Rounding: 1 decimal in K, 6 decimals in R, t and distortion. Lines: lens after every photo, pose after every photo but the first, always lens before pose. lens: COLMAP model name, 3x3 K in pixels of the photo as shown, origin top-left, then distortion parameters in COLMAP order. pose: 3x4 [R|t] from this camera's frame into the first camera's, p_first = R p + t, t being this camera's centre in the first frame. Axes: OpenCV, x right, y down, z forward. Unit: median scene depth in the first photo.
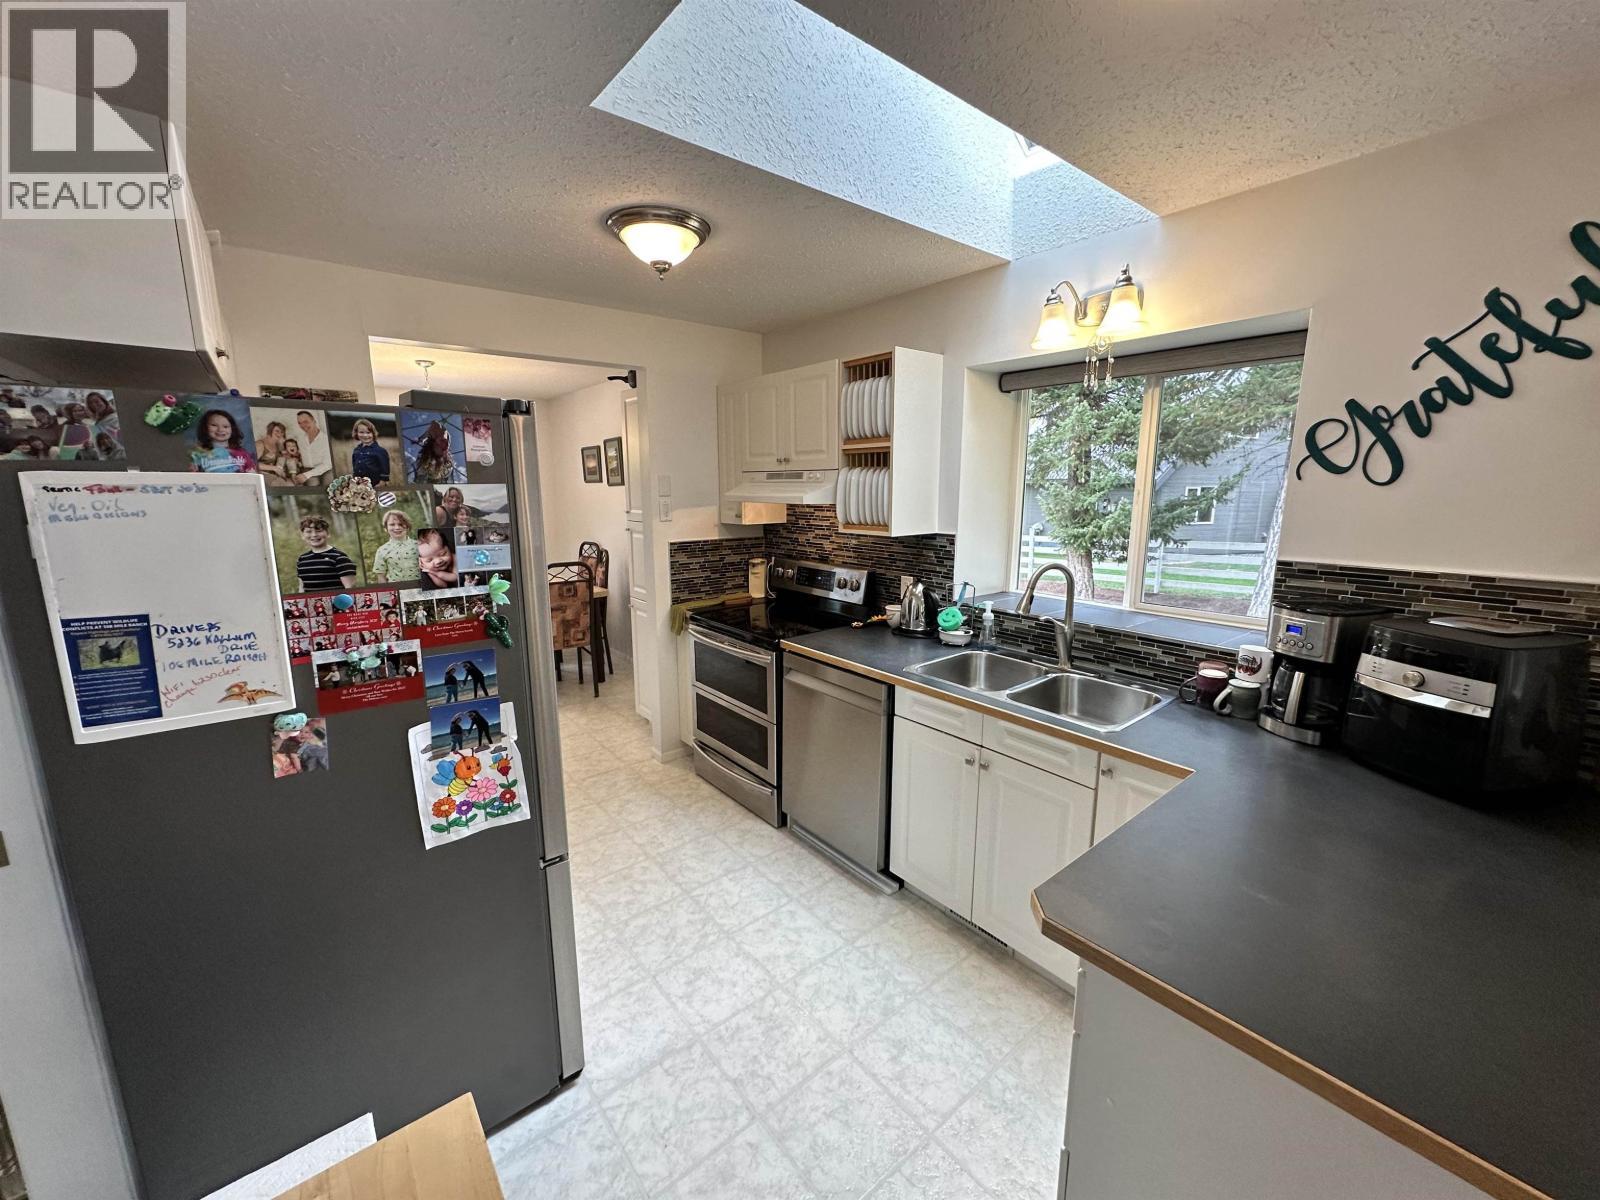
lens RADIAL K [[636.8, 0, 800.0], [0, 636.8, 600.0], [0, 0, 1]] dist [-0.003062, 0.000862]
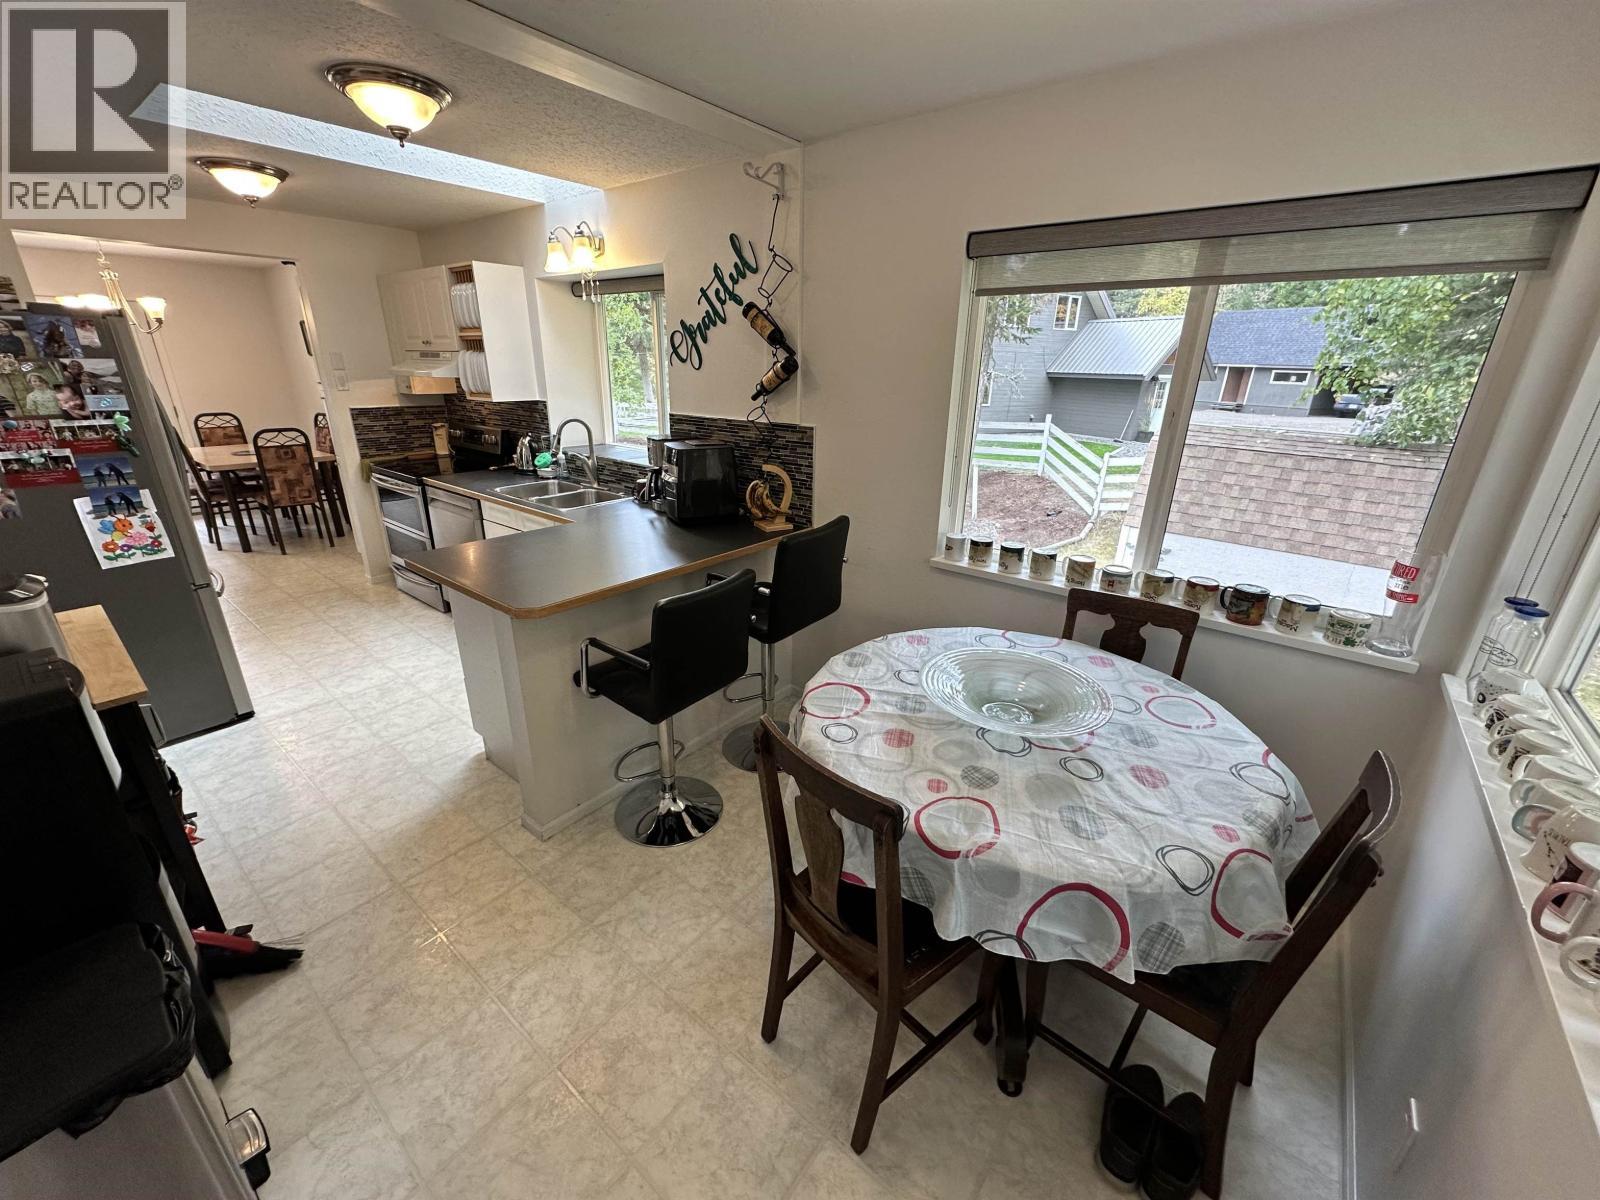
lens RADIAL K [[636.8, 0, 800.0], [0, 636.8, 600.0], [0, 0, 1]] dist [-0.003062, 0.000862]
pose [[0.977072, -0.054550, 0.205804, 0.886128], [0.017445, 0.983882, 0.177966, 0.171905], [-0.212195, -0.170295, 0.962275, -1.070354]]
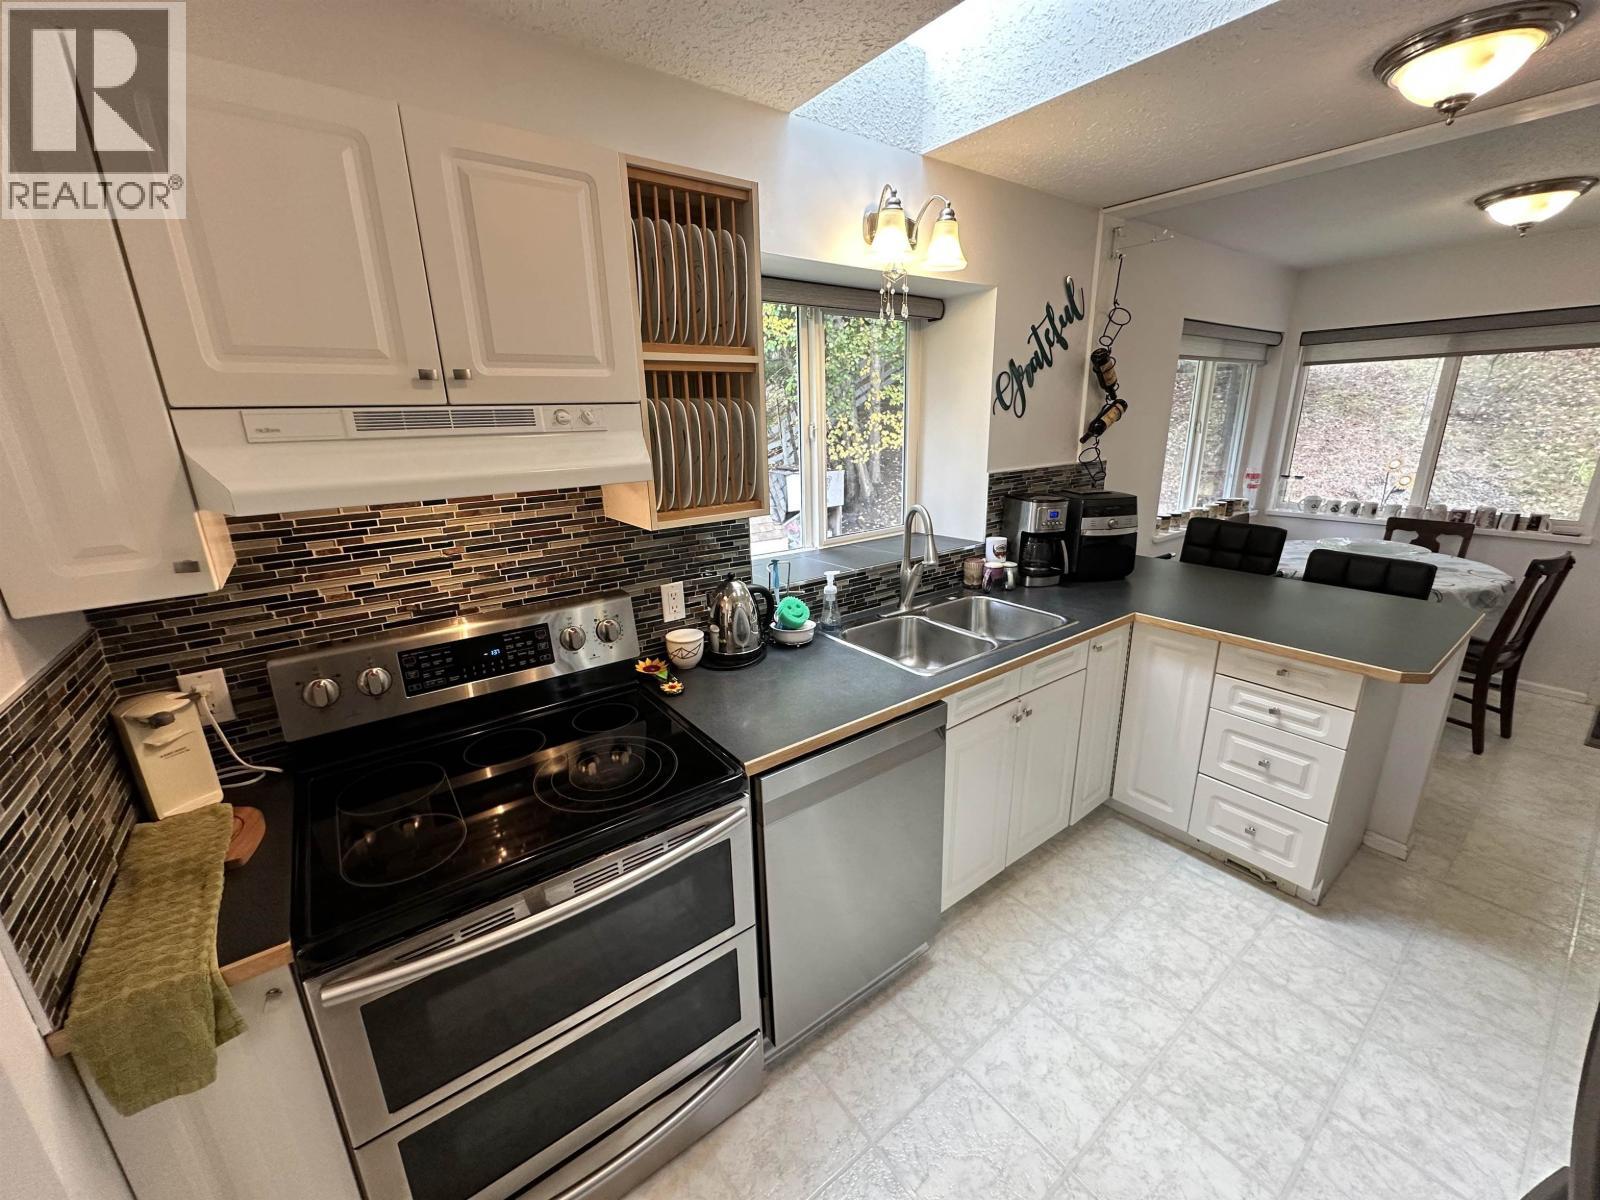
lens RADIAL K [[636.8, 0, 800.0], [0, 636.8, 600.0], [0, 0, 1]] dist [-0.003062, 0.000862]
pose [[0.039760, -0.281116, 0.958850, -0.838379], [0.202250, 0.942010, 0.267792, -0.321397], [-0.978526, 0.183280, 0.094310, 1.642756]]
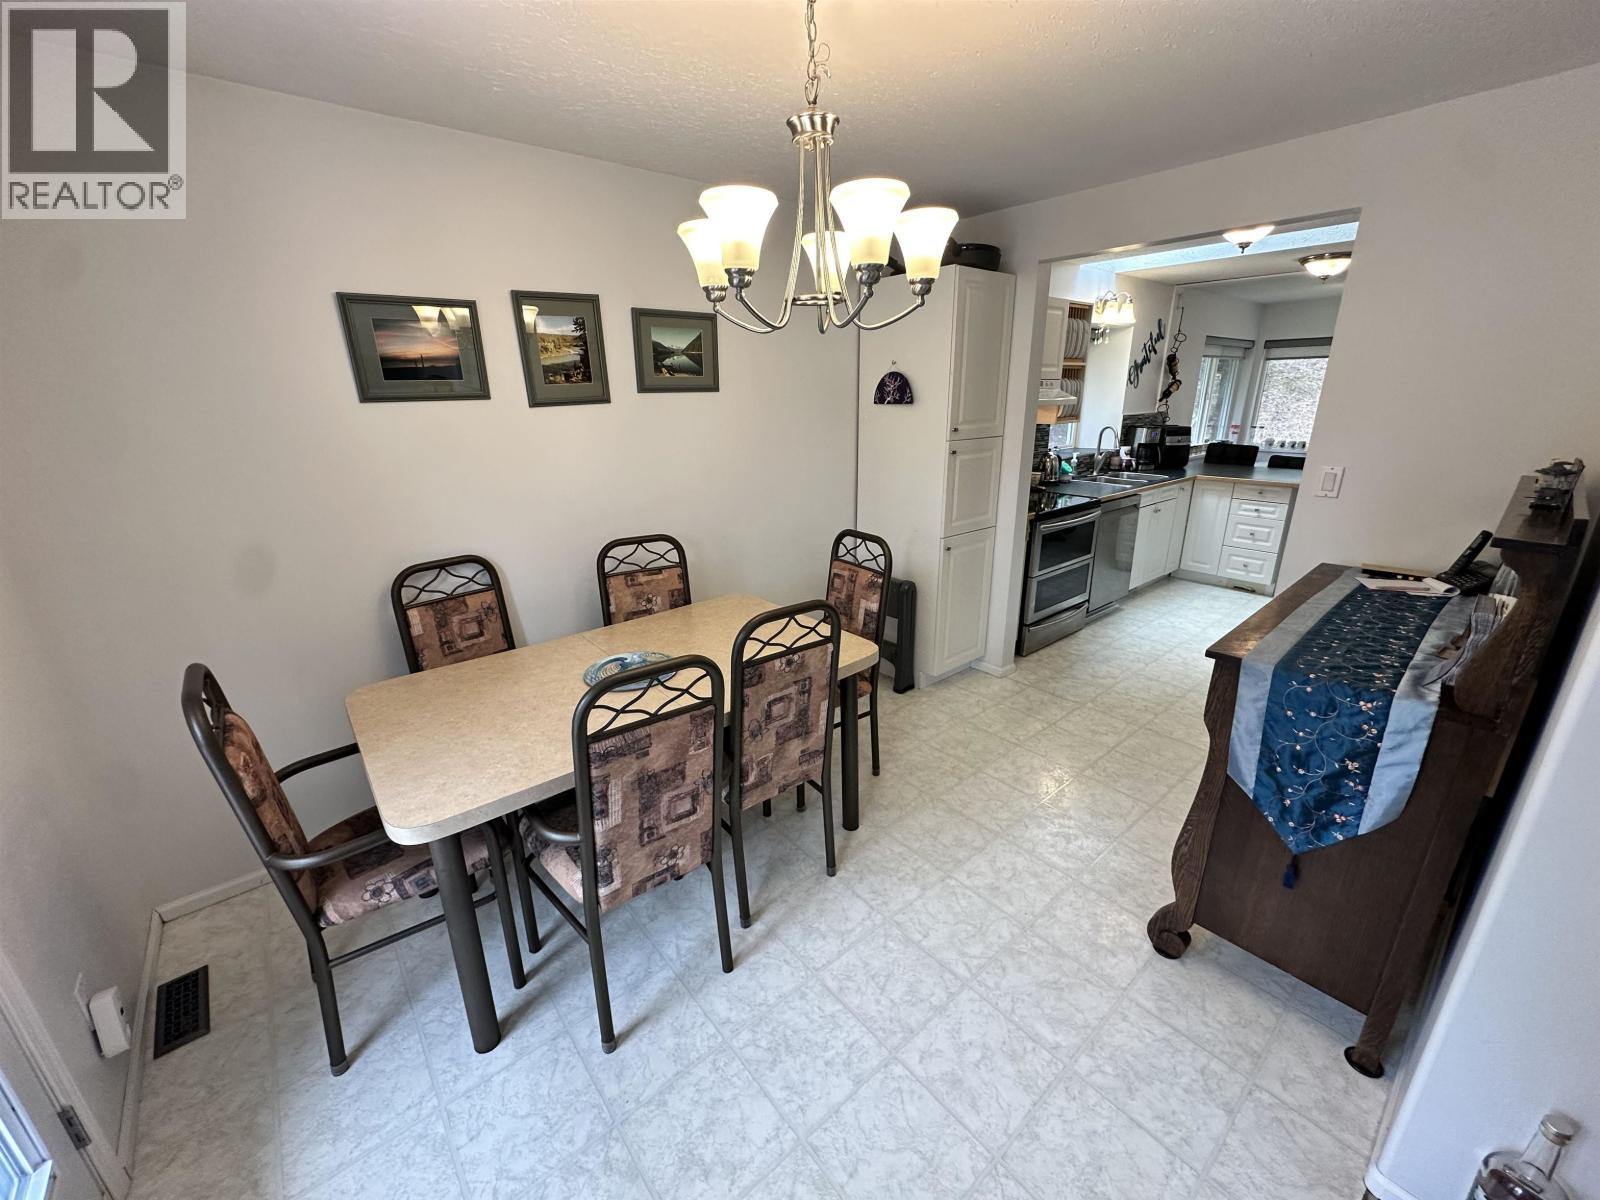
lens RADIAL K [[636.8, 0, 800.0], [0, 636.8, 600.0], [0, 0, 1]] dist [-0.003062, 0.000862]
pose [[-0.012863, -0.312750, 0.949748, -2.783390], [0.194532, 0.930896, 0.309177, -0.572115], [-0.980812, 0.188733, 0.048866, 3.054338]]
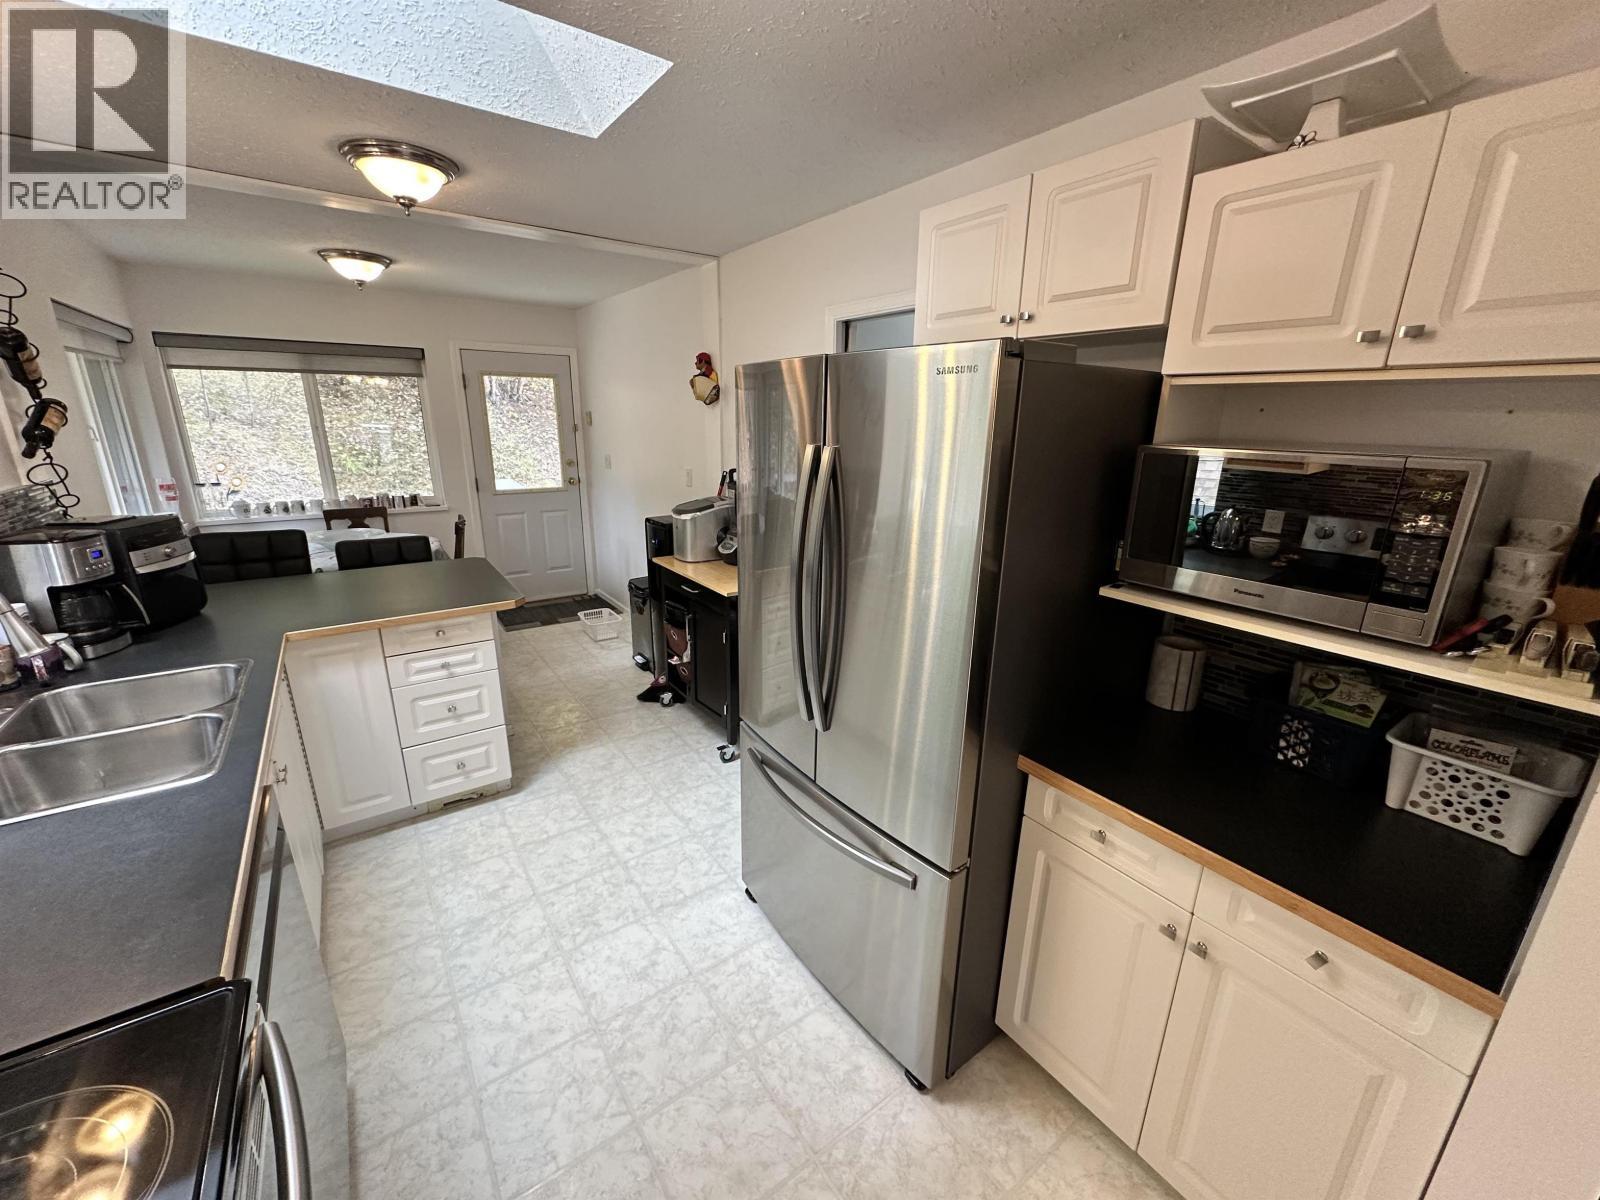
lens RADIAL K [[636.8, 0, 800.0], [0, 636.8, 600.0], [0, 0, 1]] dist [-0.003062, 0.000862]
pose [[-0.997859, -0.031800, 0.057143, -0.584362], [-0.002618, 0.892532, 0.450977, -0.432787], [-0.065343, 0.449862, -0.890705, 2.159472]]
